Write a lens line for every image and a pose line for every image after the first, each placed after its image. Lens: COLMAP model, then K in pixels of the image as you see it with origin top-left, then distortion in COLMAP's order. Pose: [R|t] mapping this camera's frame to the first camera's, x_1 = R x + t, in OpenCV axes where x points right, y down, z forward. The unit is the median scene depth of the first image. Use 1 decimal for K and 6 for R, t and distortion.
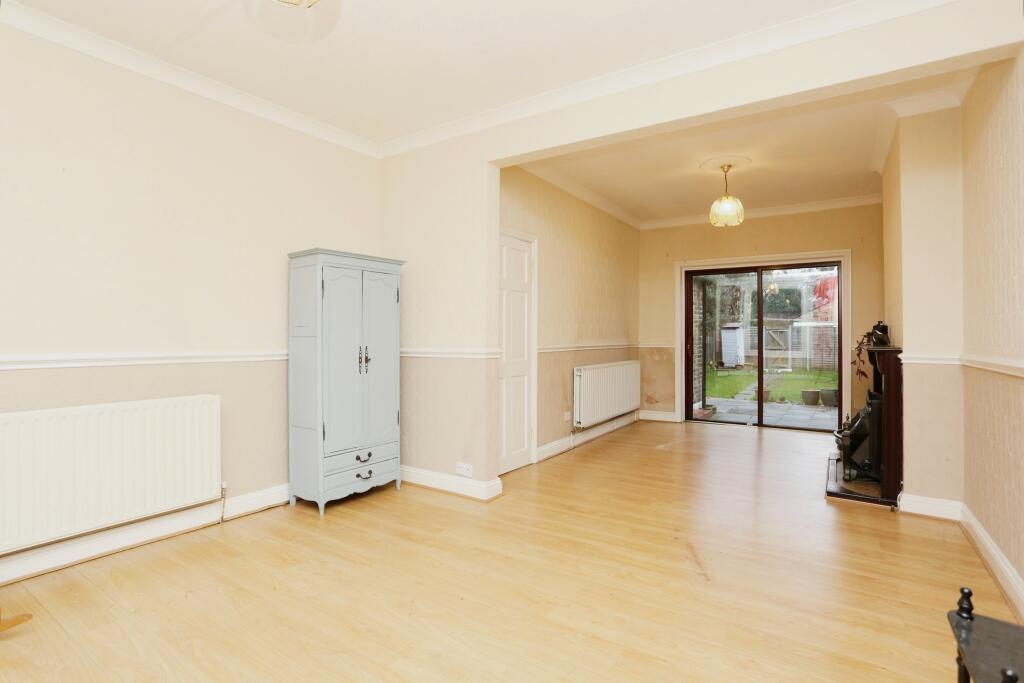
lens RADIAL K [[501.0, 0, 513.9], [0, 501.0, 334.4], [0, 0, 1]] dist [-0.057829, 0.005349]
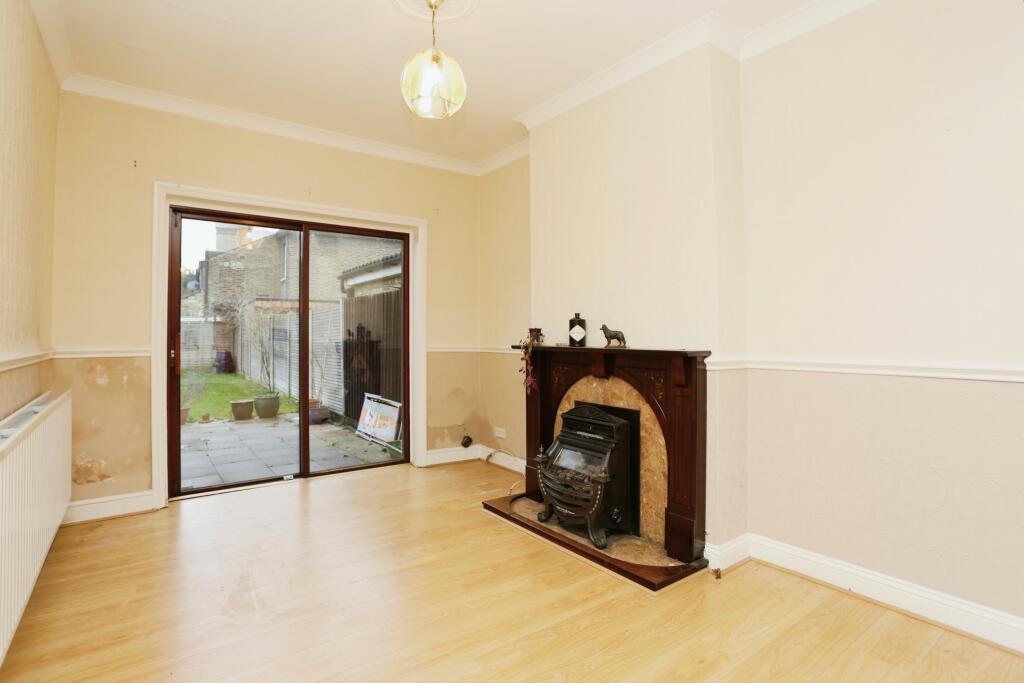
lens RADIAL K [[501.0, 0, 514.8], [0, 501.0, 335.8], [0, 0, 1]] dist [-0.057829, 0.005349]
pose [[0.337235, -0.003571, 0.941414, 0.001463], [-0.004395, 0.999976, 0.005367, 0.002724], [-0.941410, -0.005947, 0.337211, 0.500029]]
